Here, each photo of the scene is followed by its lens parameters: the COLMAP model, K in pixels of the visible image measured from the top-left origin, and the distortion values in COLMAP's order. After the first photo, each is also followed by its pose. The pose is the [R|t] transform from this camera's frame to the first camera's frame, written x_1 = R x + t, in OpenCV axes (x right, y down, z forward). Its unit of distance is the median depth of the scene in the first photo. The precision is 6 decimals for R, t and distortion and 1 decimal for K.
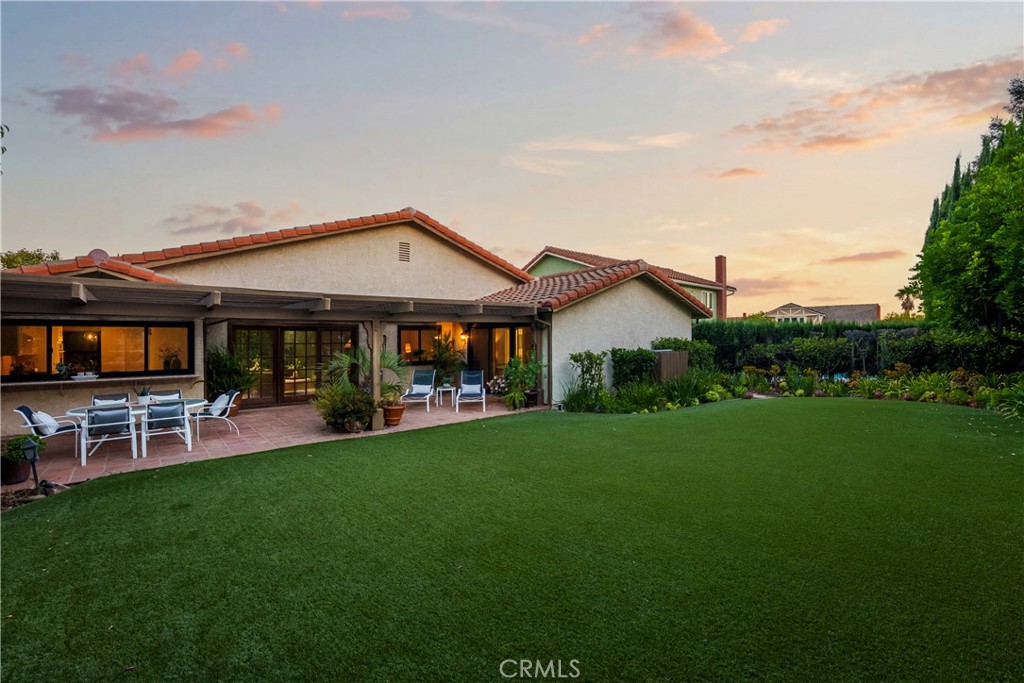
lens RADIAL K [[447.3, 0, 512.0], [0, 447.3, 341.5], [0, 0, 1]] dist [0.000217, -0.000112]
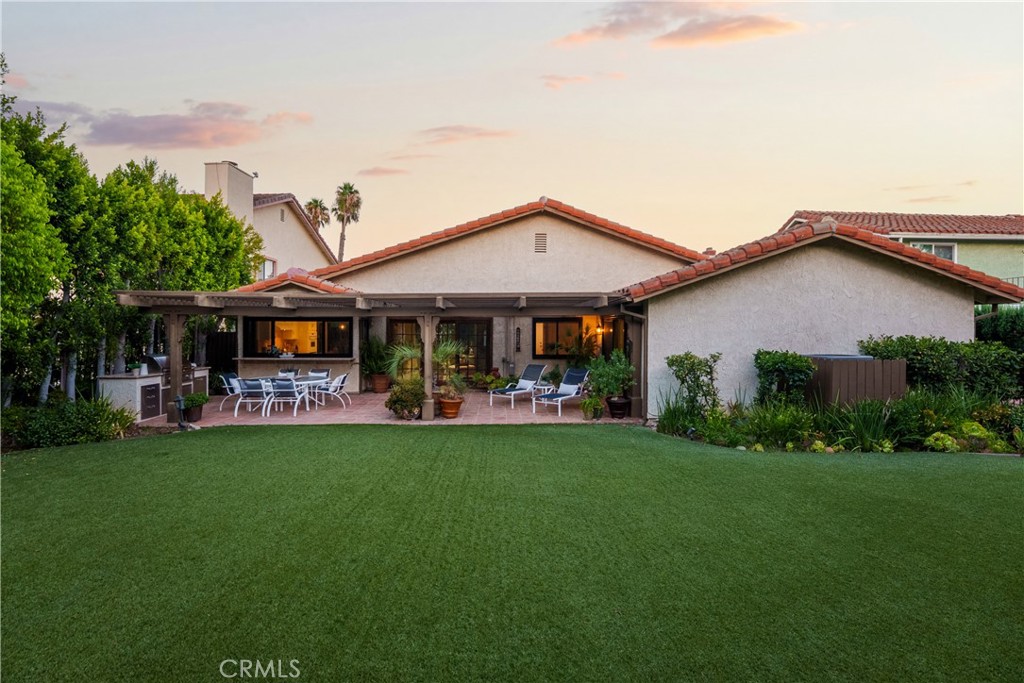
lens RADIAL K [[440.3, 0, 512.0], [0, 440.3, 341.5], [0, 0, 1]] dist [-0.012929, -0.000308]
pose [[0.784305, 0.029284, -0.619684, 0.365852], [-0.011992, 0.999414, 0.032052, -0.016911], [0.620260, -0.017707, 0.784197, 0.235490]]
